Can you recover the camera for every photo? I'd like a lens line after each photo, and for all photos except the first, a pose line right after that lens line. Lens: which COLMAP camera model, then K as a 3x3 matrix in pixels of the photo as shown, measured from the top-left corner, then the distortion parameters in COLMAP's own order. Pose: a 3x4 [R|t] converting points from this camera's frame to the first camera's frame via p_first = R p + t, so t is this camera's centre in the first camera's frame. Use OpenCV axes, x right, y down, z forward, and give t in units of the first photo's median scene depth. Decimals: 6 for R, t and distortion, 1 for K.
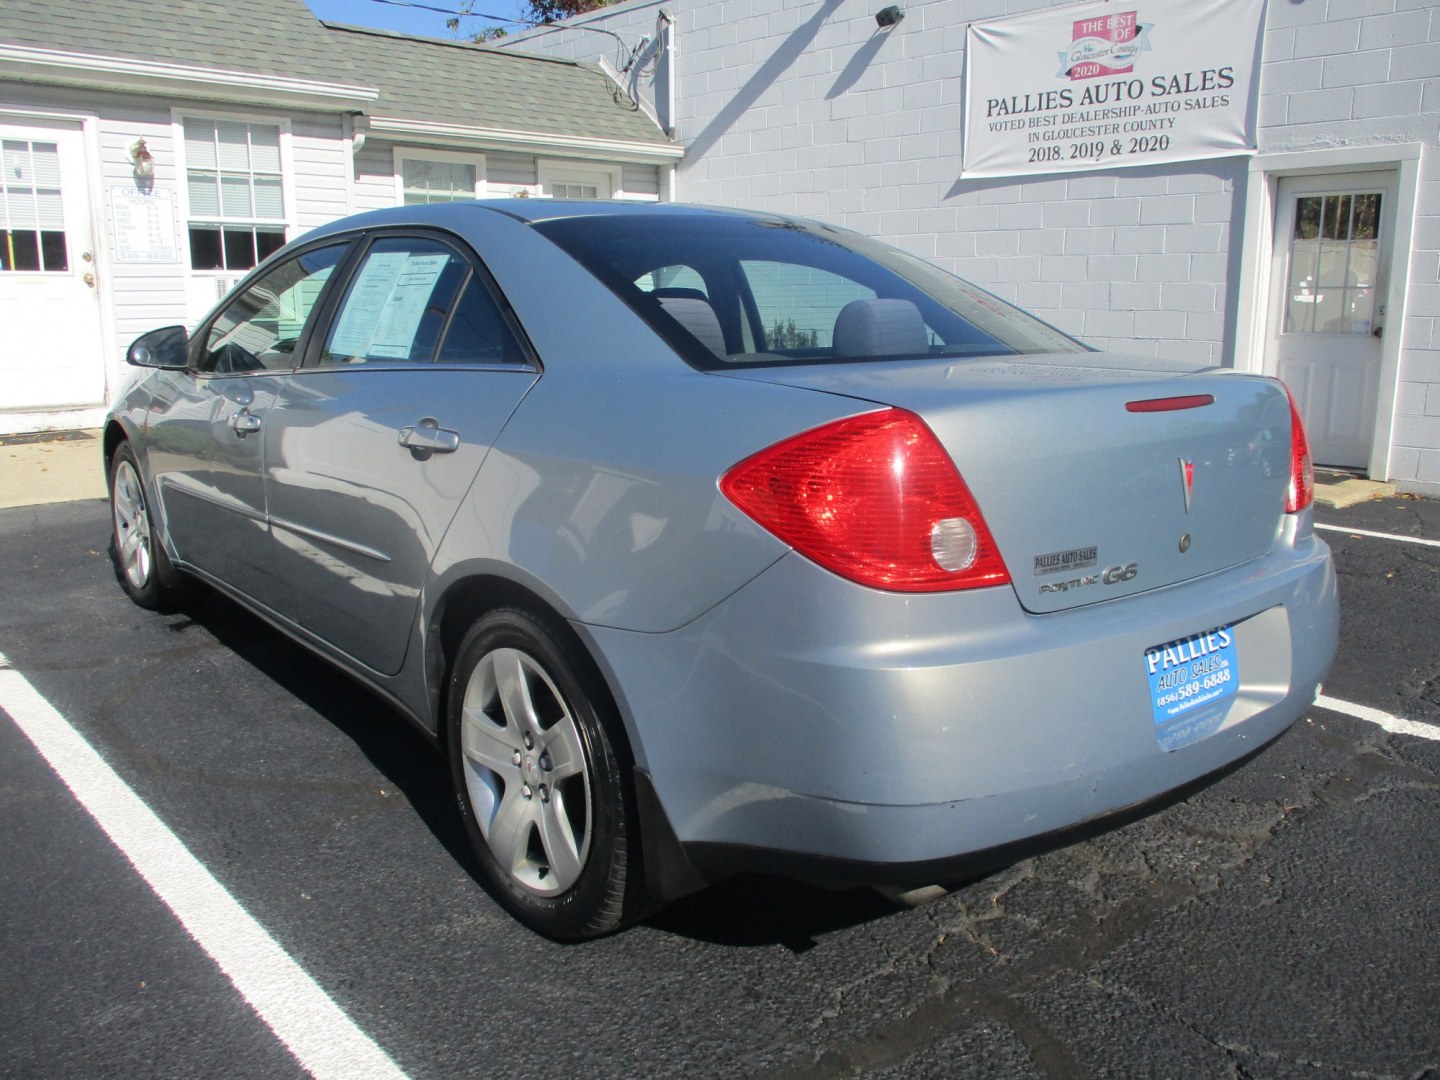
lens RADIAL K [[1187.3, 0, 718.2], [0, 1187.3, 543.7], [0, 0, 1]] dist [-0.033037, 0.010740]
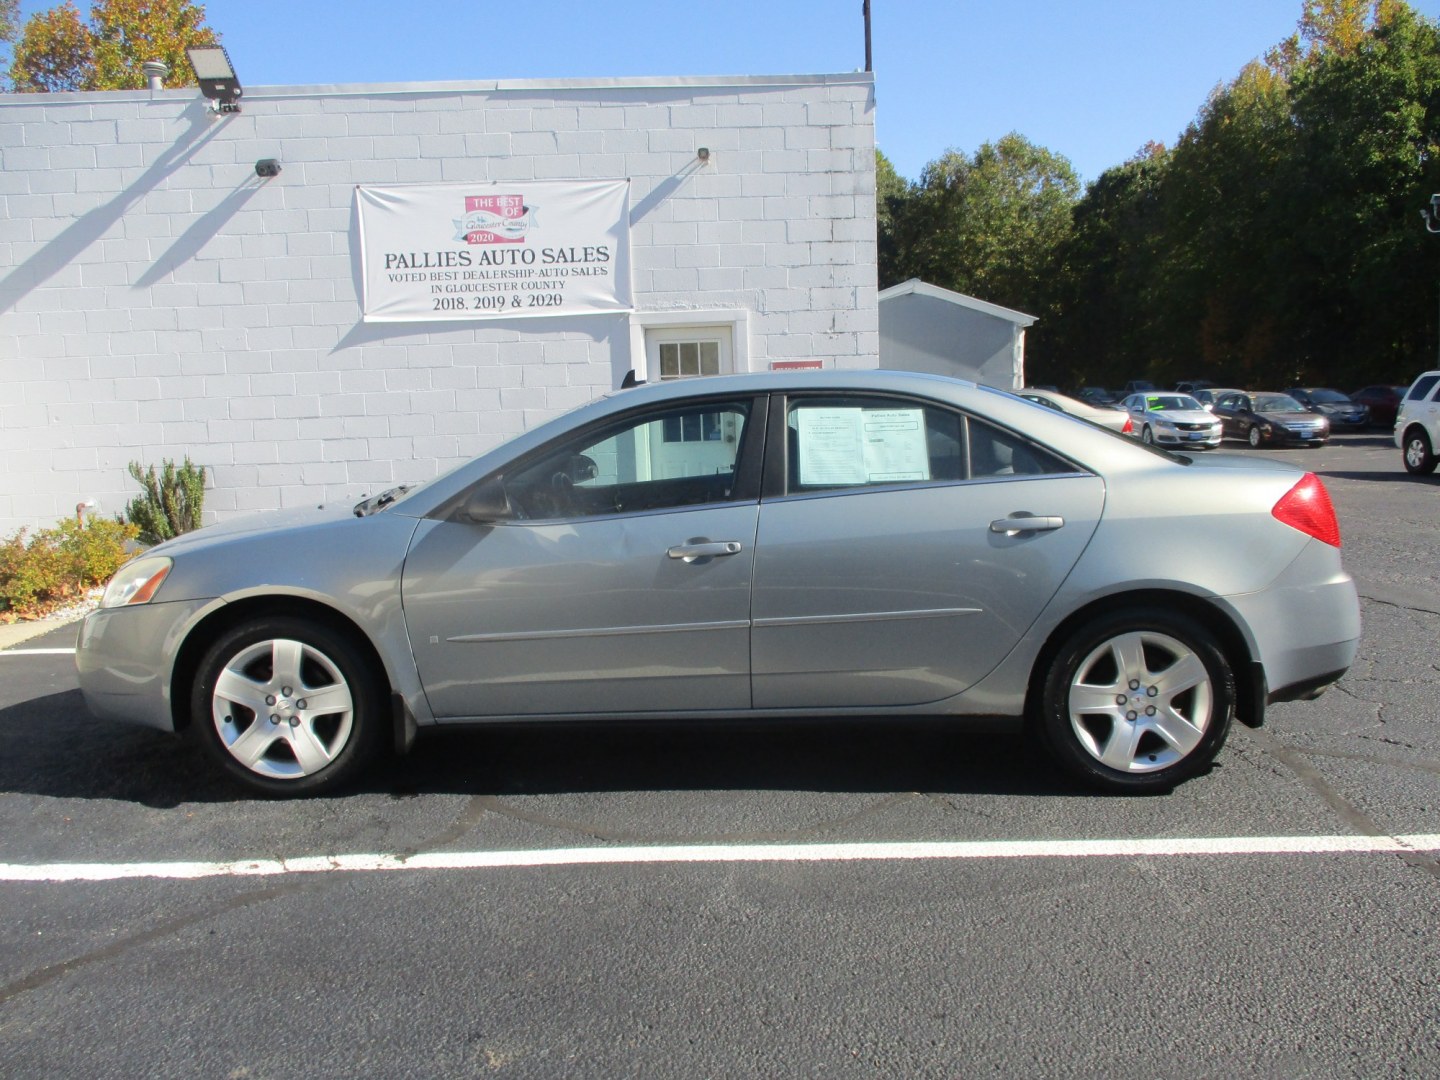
lens RADIAL K [[1187.3, 0, 718.2], [0, 1187.3, 543.7], [0, 0, 1]] dist [-0.033037, 0.010740]
pose [[0.657026, -0.113467, 0.745280, -0.455898], [0.187149, 0.982210, -0.015448, -0.031058], [-0.730269, 0.149628, 0.666573, 0.066219]]
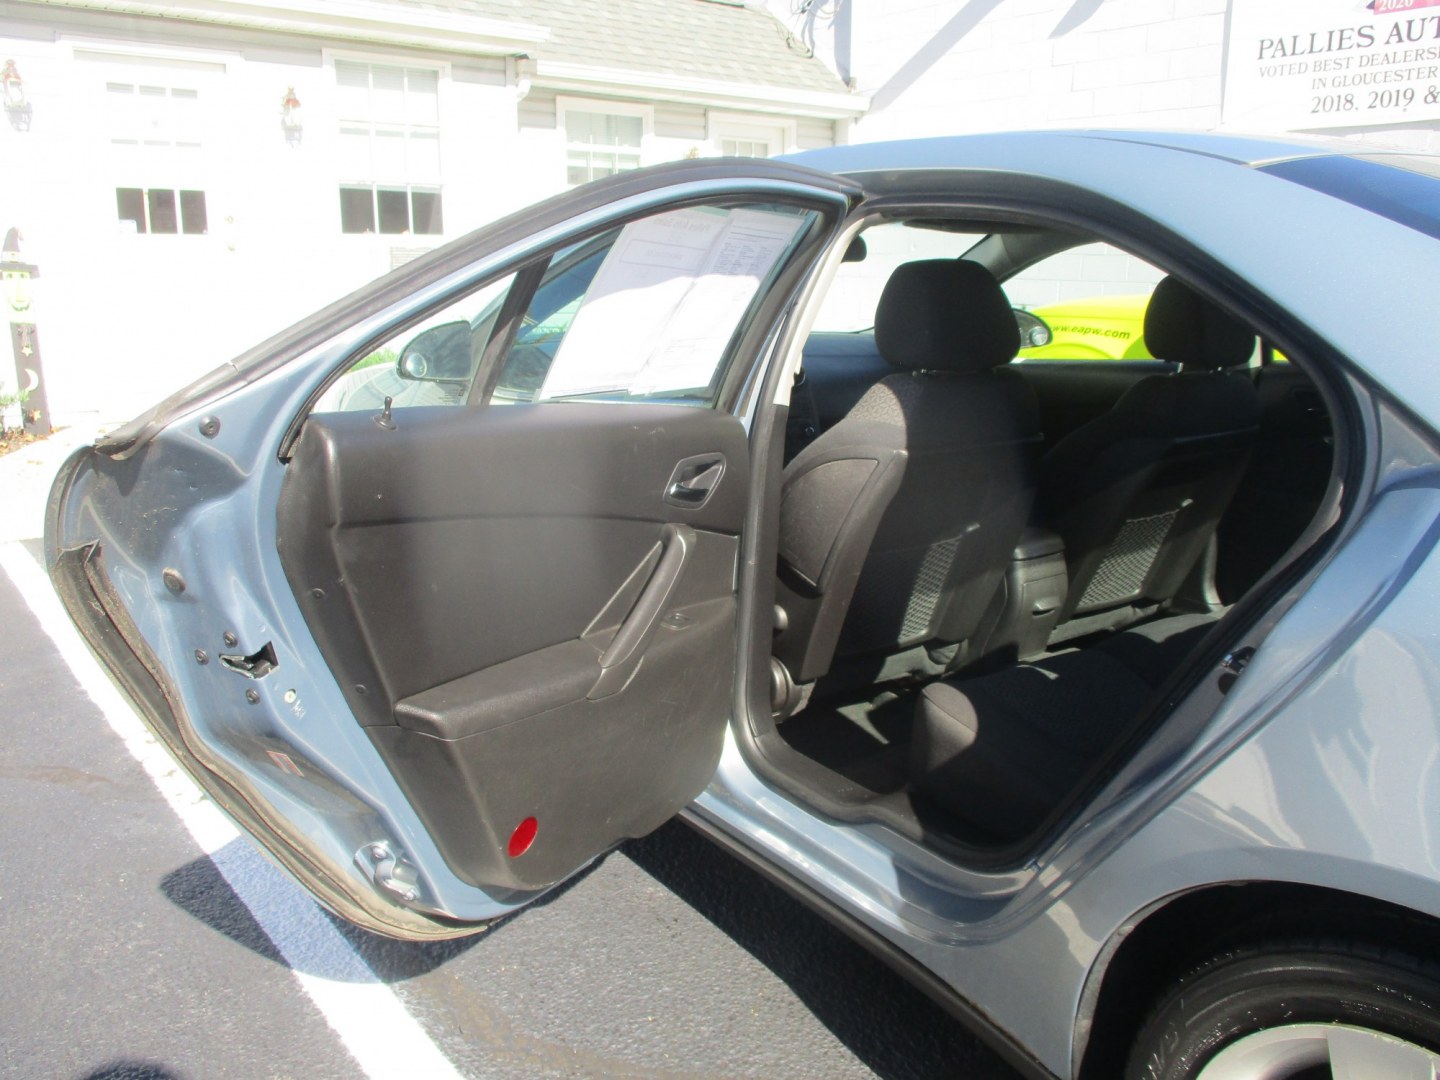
lens RADIAL K [[1187.3, 0, 718.2], [0, 1187.3, 543.7], [0, 0, 1]] dist [-0.033037, 0.010740]
pose [[0.997985, 0.019995, -0.060222, -0.108705], [-0.018297, 0.999423, 0.028610, -0.031502], [0.060760, -0.027450, 0.997775, 0.128516]]
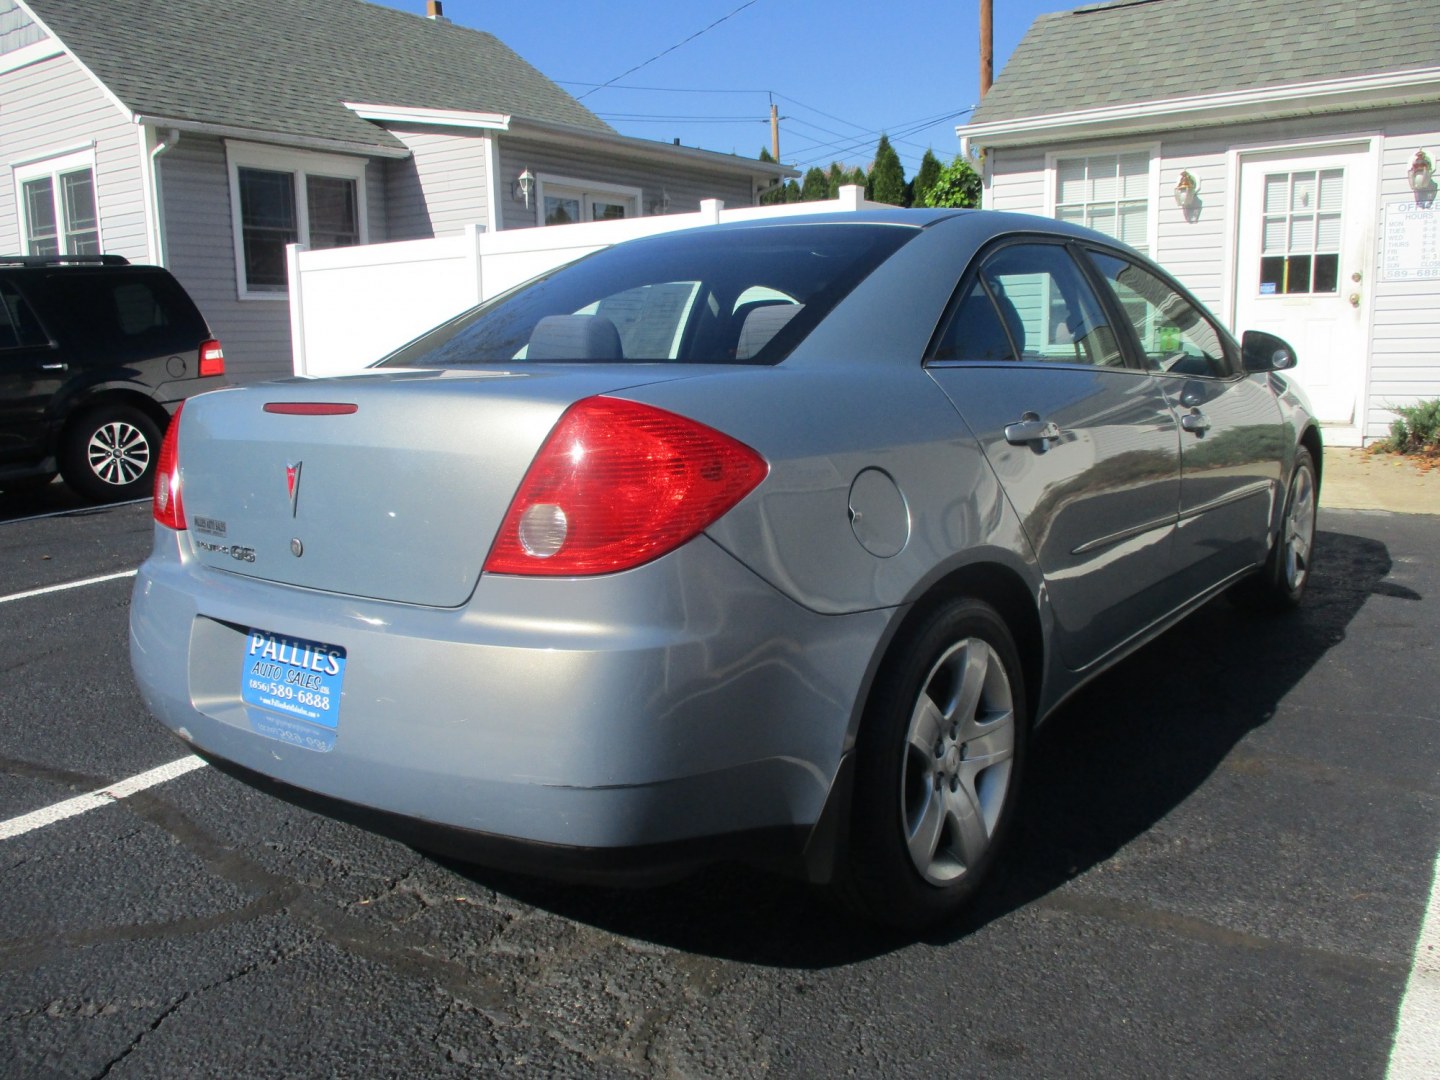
lens RADIAL K [[1187.3, 0, 718.2], [0, 1187.3, 543.7], [0, 0, 1]] dist [-0.033037, 0.010740]
pose [[0.226271, 0.156588, -0.961396, 0.332353], [-0.175443, 0.977404, 0.117903, -0.042694], [0.958134, 0.141992, 0.248631, 0.251805]]
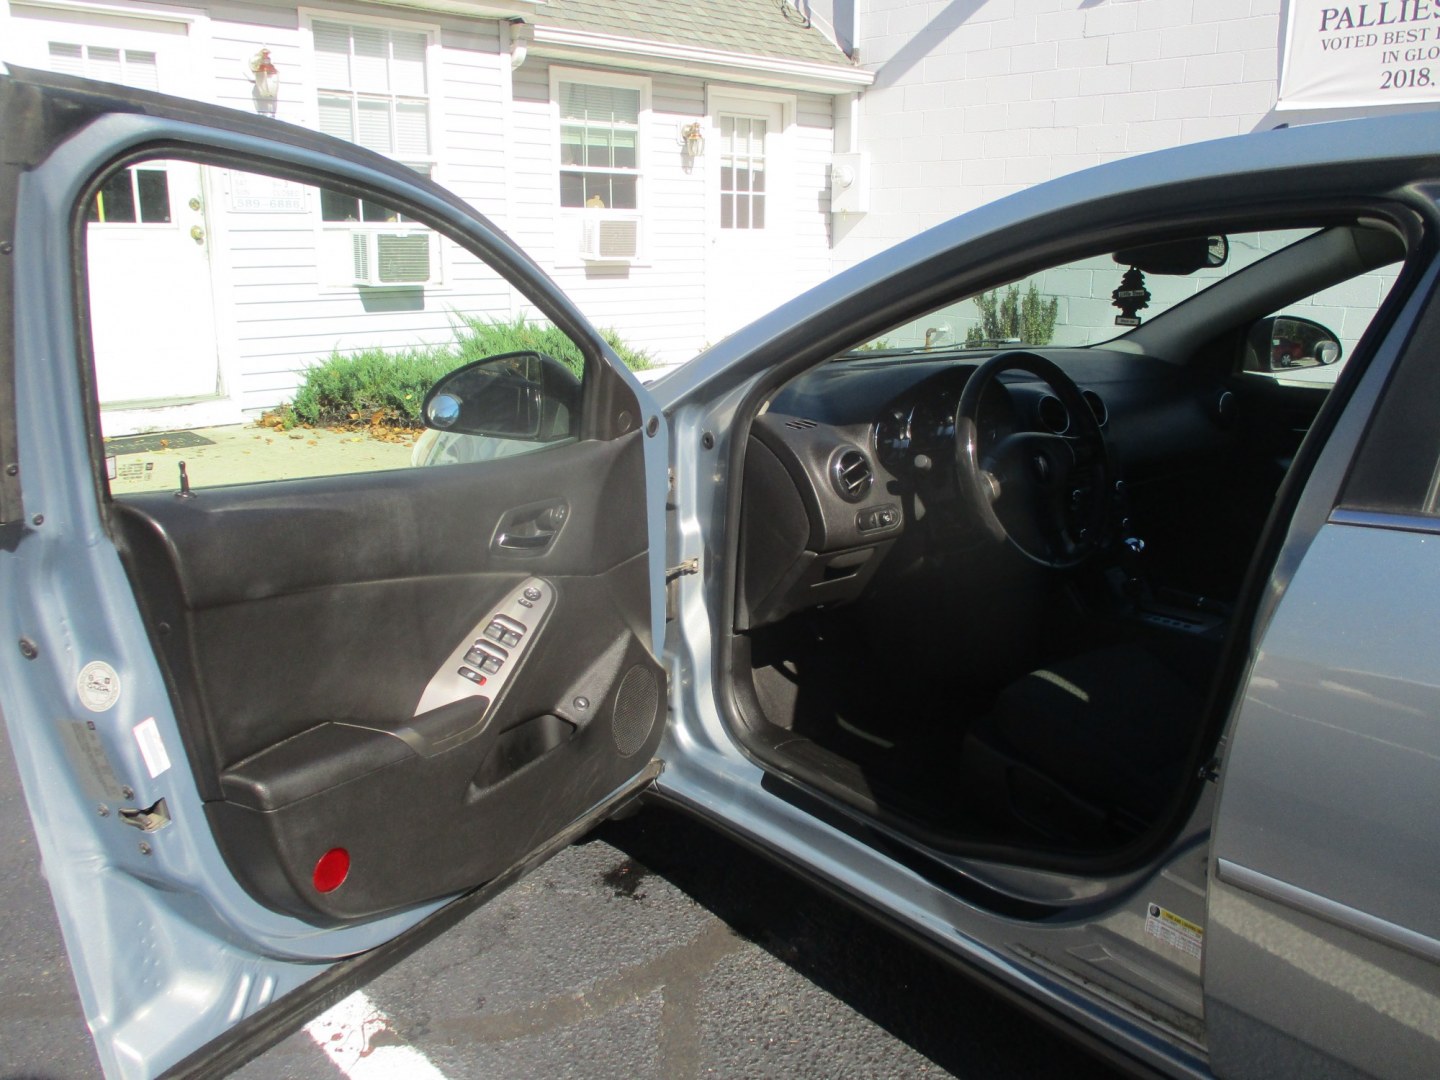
lens RADIAL K [[1187.3, 0, 718.2], [0, 1187.3, 543.7], [0, 0, 1]] dist [-0.033037, 0.010740]
pose [[0.999925, -0.001346, 0.012171, -0.199015], [0.000824, 0.999084, 0.042792, -0.053706], [-0.012218, -0.042778, 0.999010, 0.213336]]
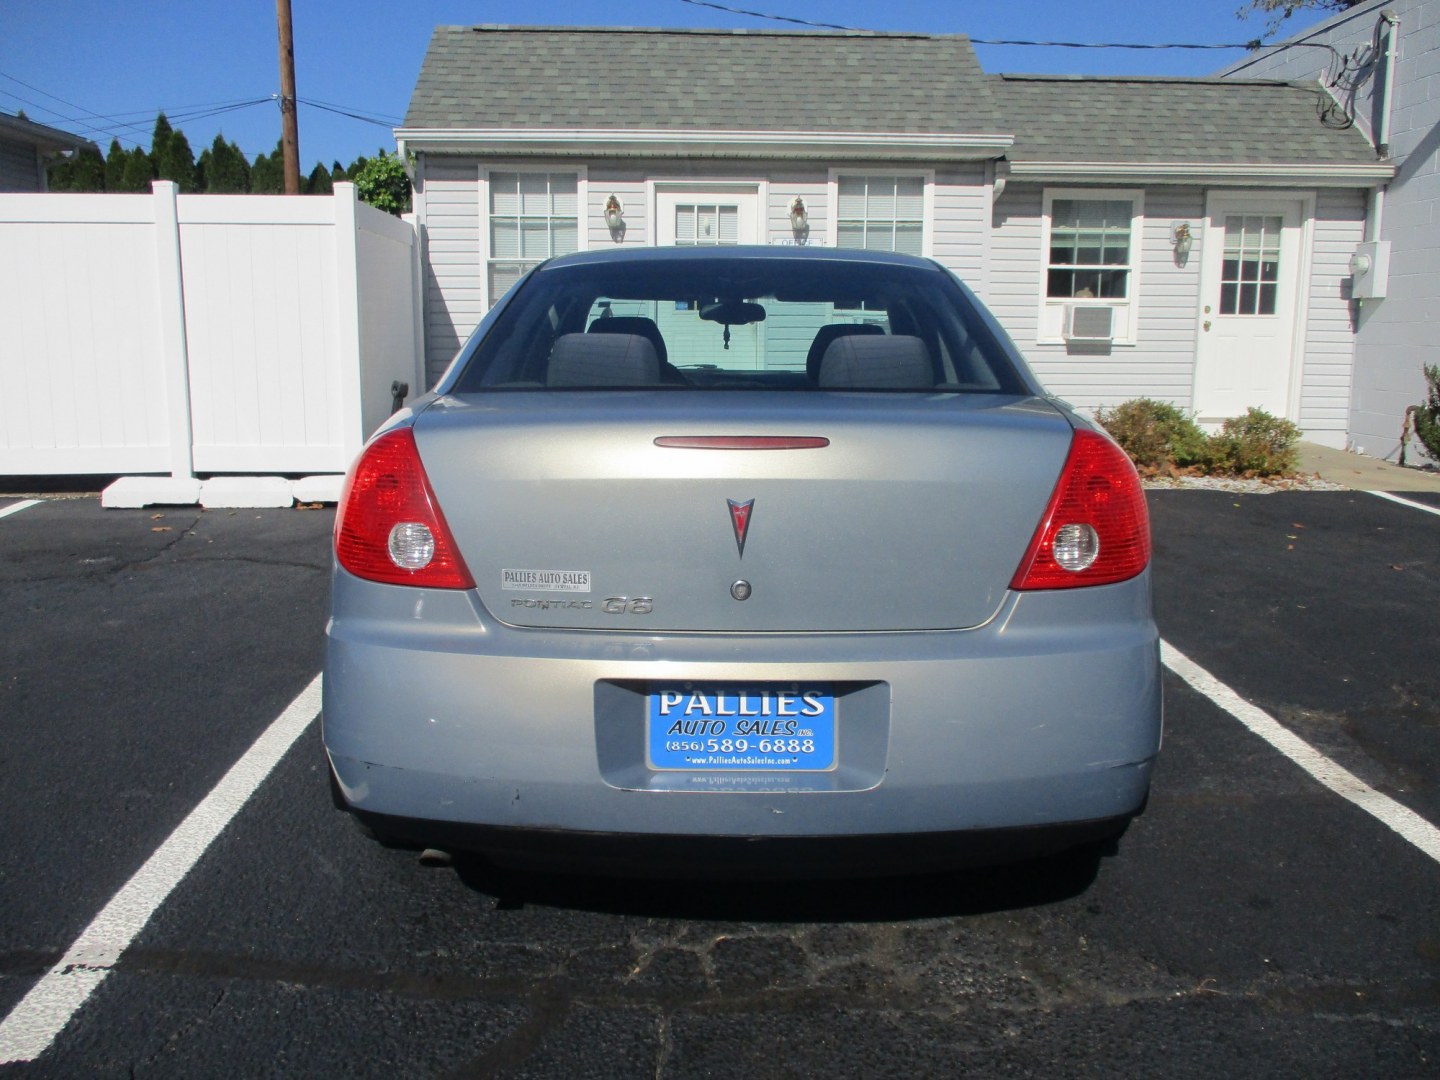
lens RADIAL K [[1187.3, 0, 718.2], [0, 1187.3, 543.7], [0, 0, 1]] dist [-0.033037, 0.010740]
pose [[0.765951, 0.115328, -0.632470, 0.224984], [-0.134779, 0.990722, 0.017429, -0.011851], [0.628613, 0.071894, 0.774388, 0.057954]]
